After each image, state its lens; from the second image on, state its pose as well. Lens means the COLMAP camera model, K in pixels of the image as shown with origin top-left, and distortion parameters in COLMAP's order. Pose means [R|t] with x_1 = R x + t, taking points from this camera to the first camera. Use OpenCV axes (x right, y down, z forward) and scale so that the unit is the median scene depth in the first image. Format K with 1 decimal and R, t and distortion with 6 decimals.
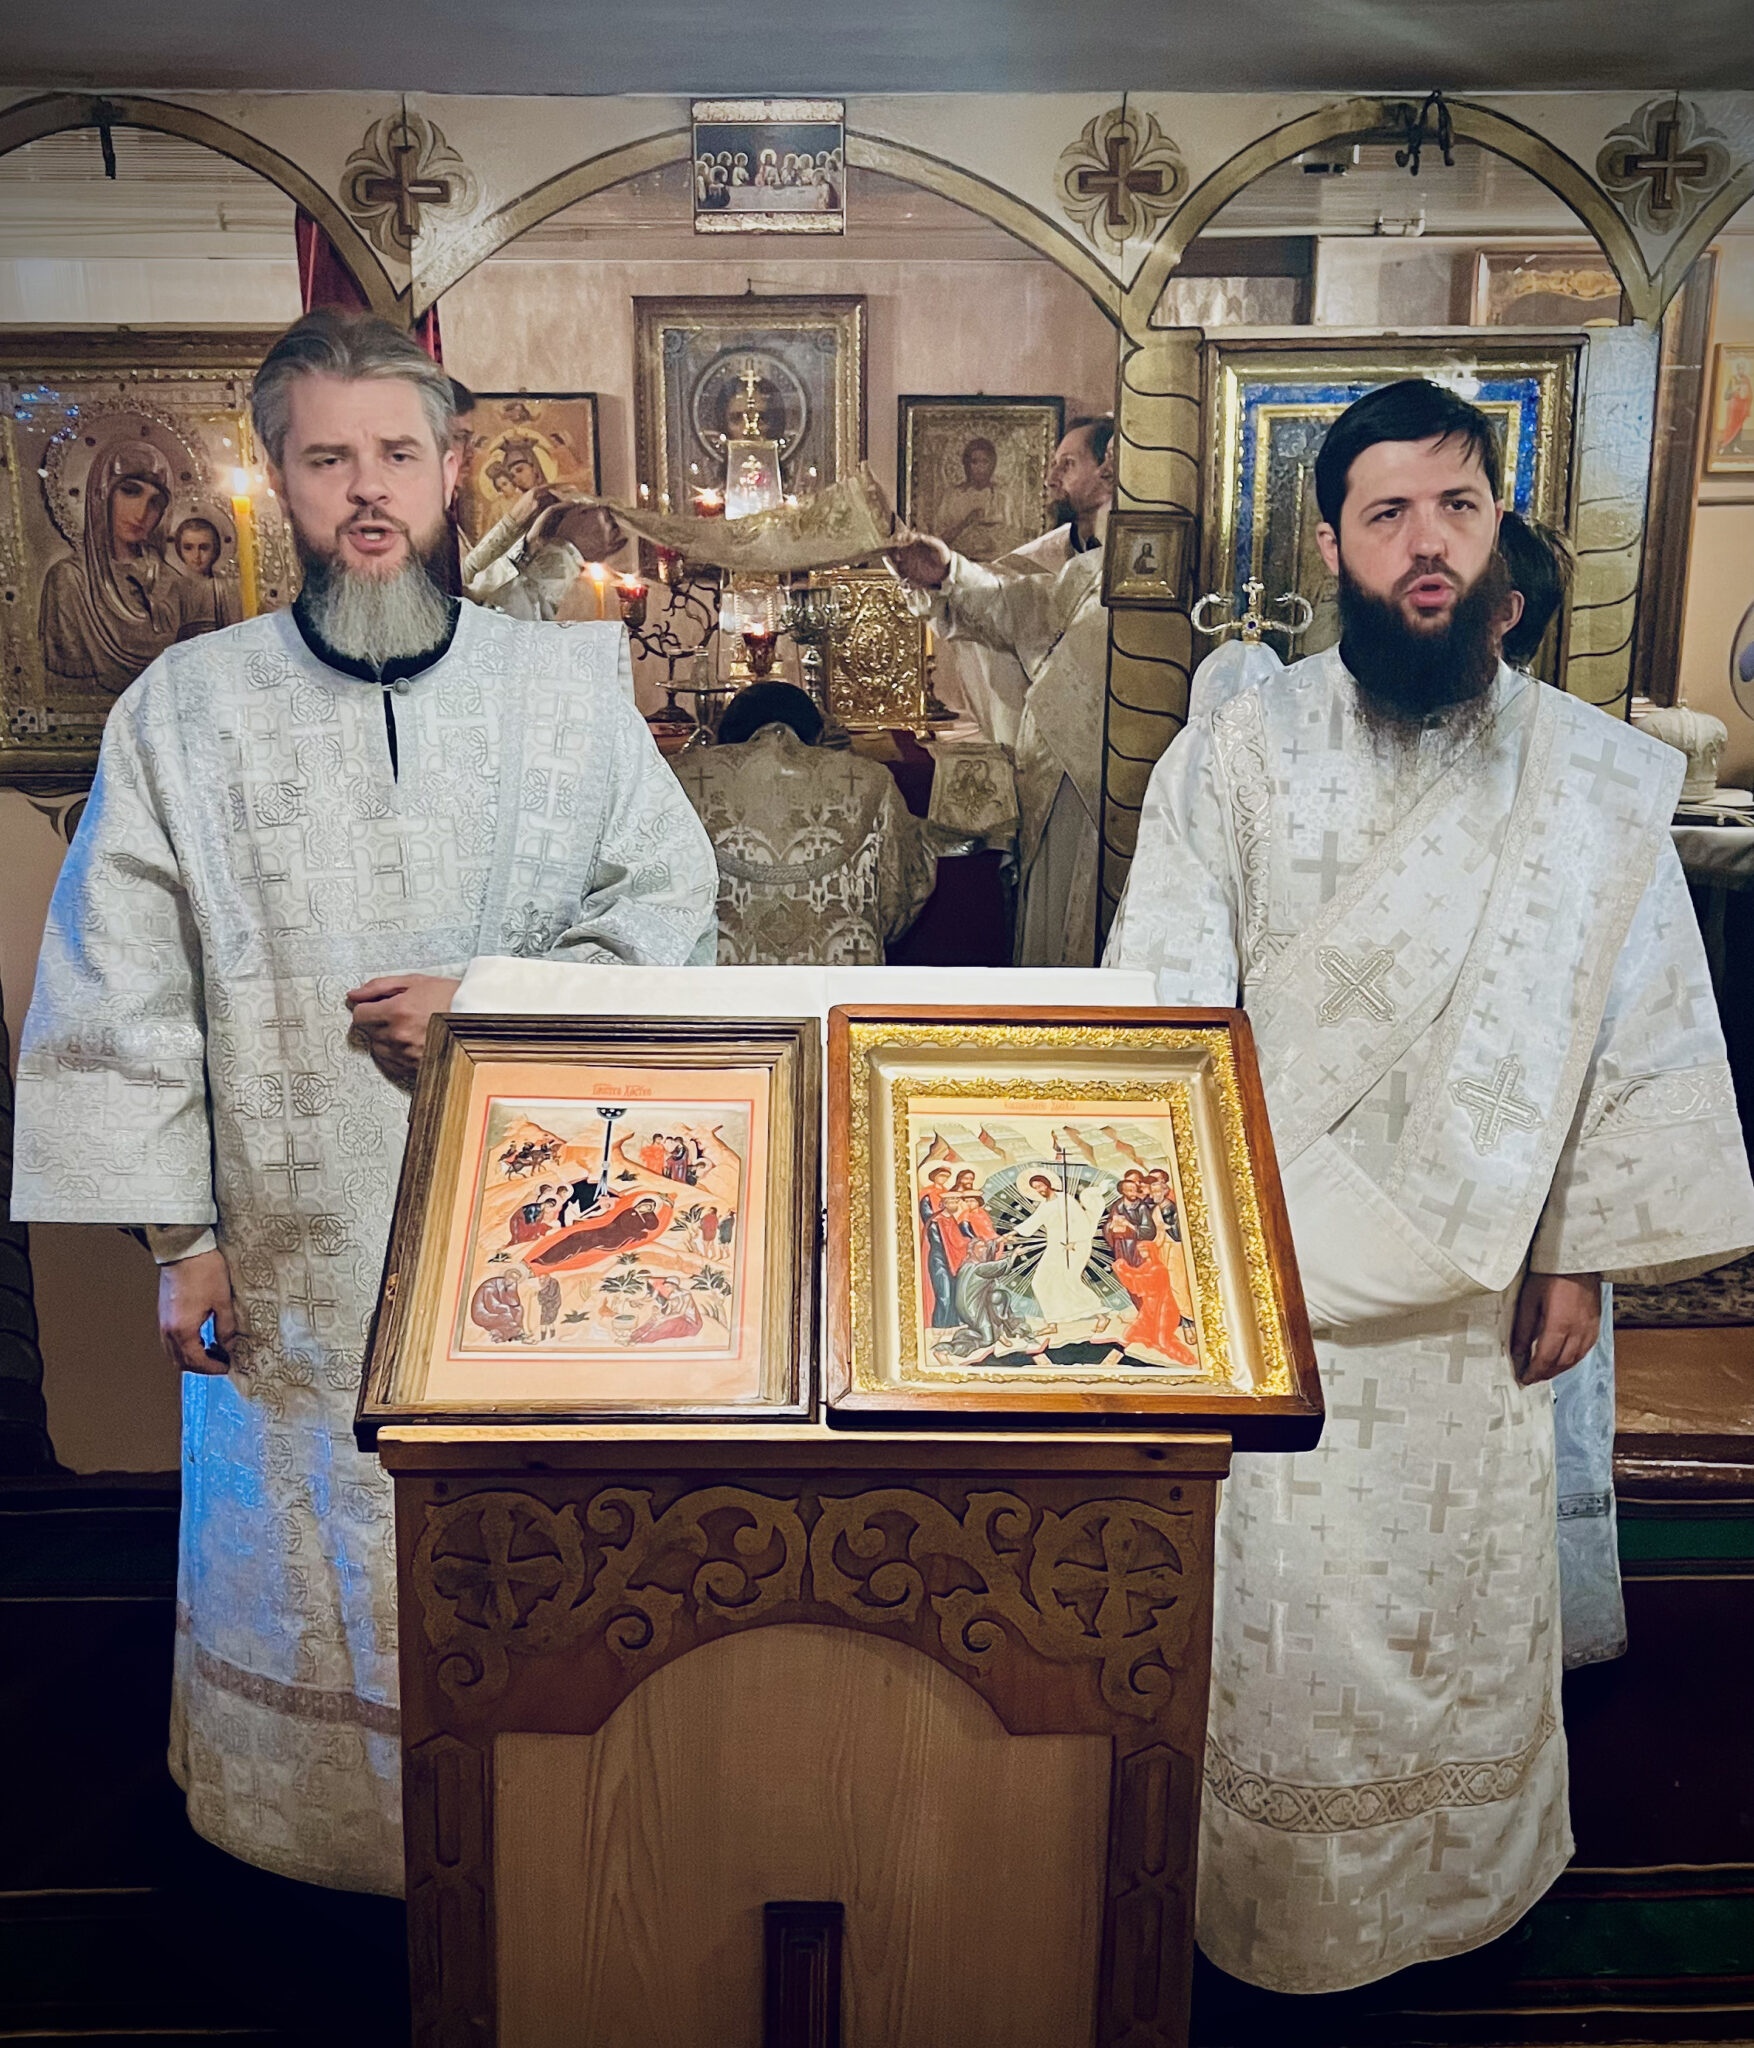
lens RADIAL K [[2418.9, 0, 877.0], [0, 2418.9, 1024.0], [0, 0, 1]] dist [0.026445, 0.049358]
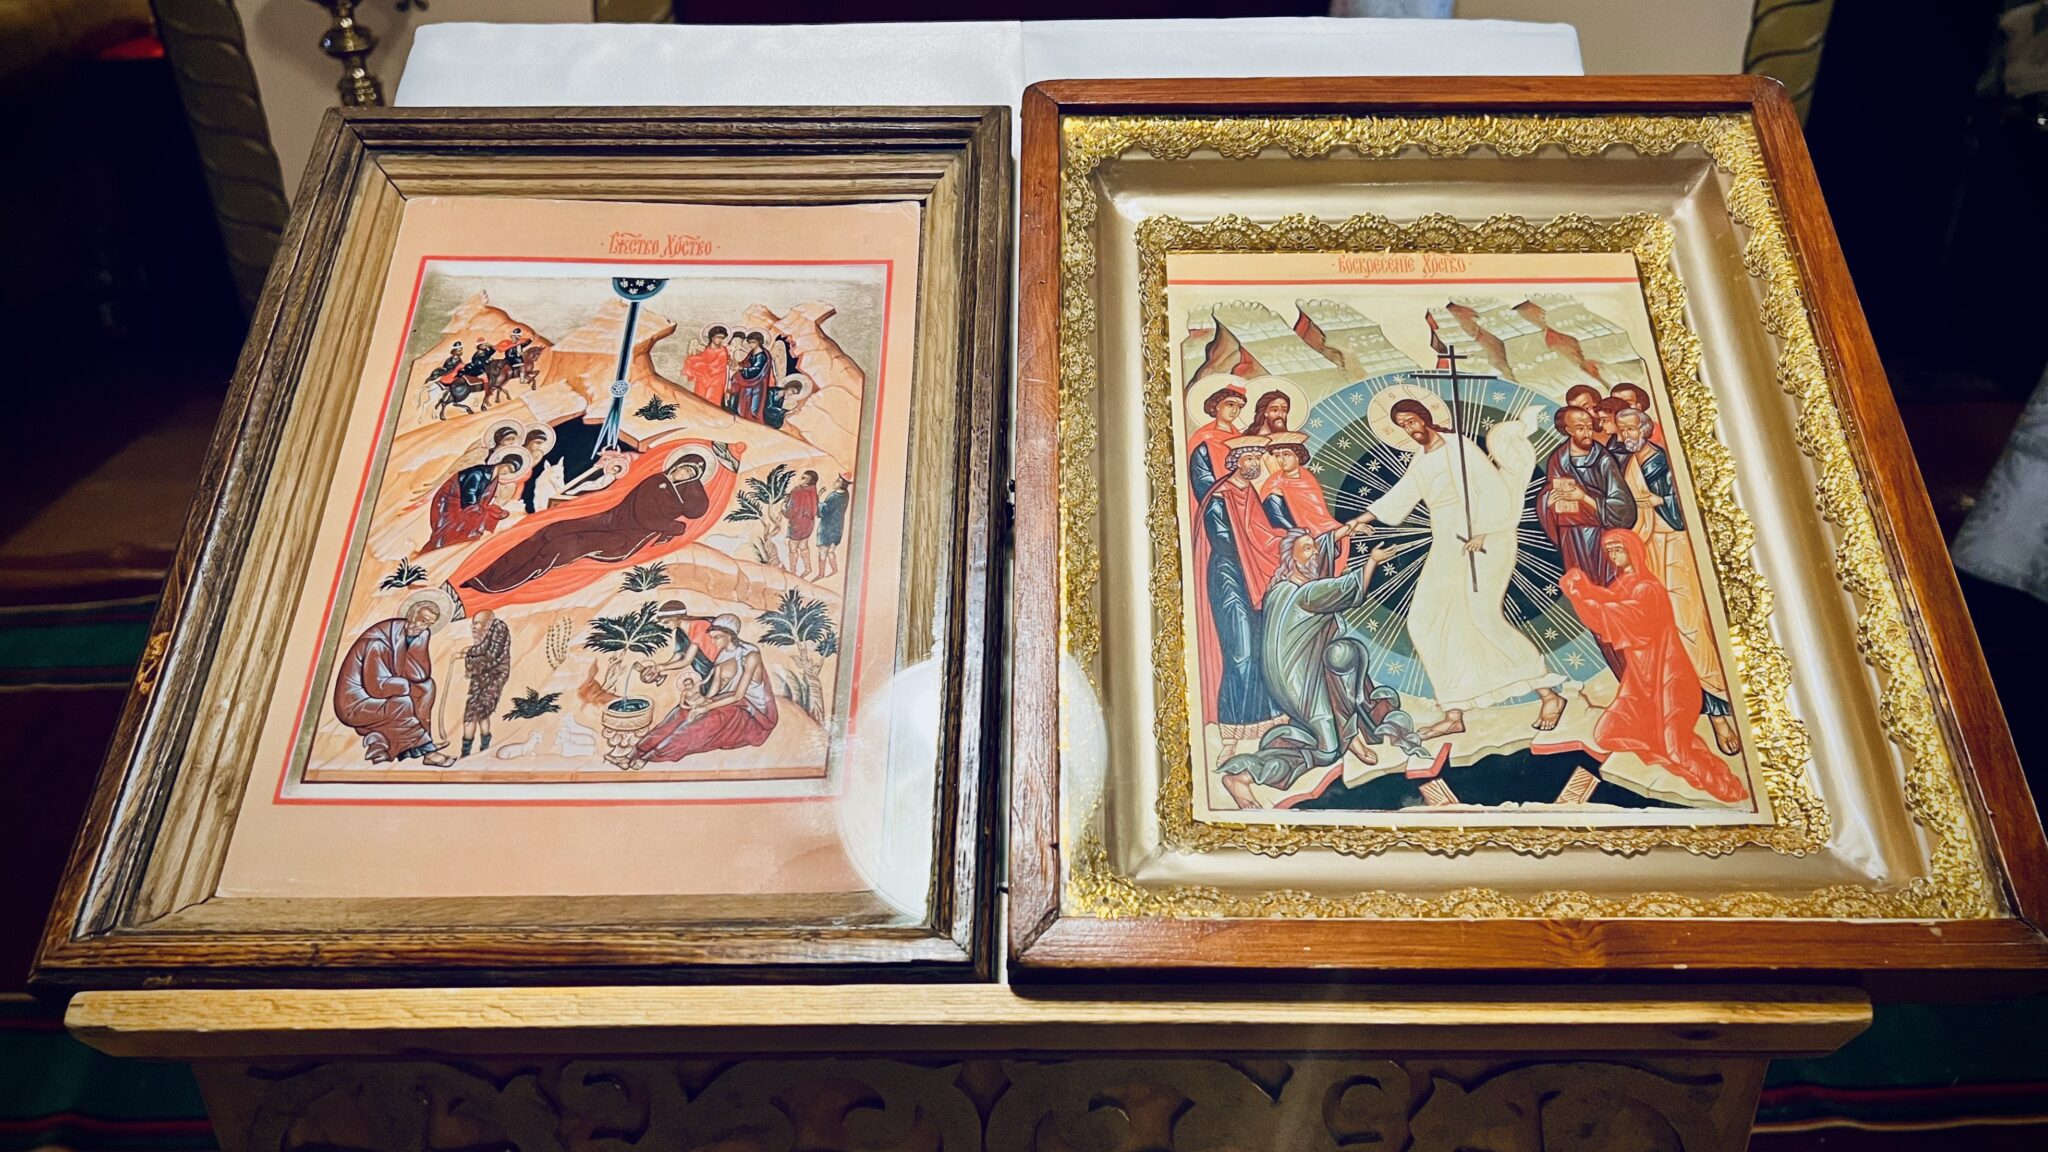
lens RADIAL K [[1653.3, 0, 1024.0], [0, 1653.3, 576.0], [0, 0, 1]] dist [0.169798, -0.511080]
pose [[0.998911, -0.001541, -0.046631, -0.002233], [0.013406, 0.966785, 0.255239, 0.003741], [0.044689, -0.255587, 0.965753, 0.636142]]
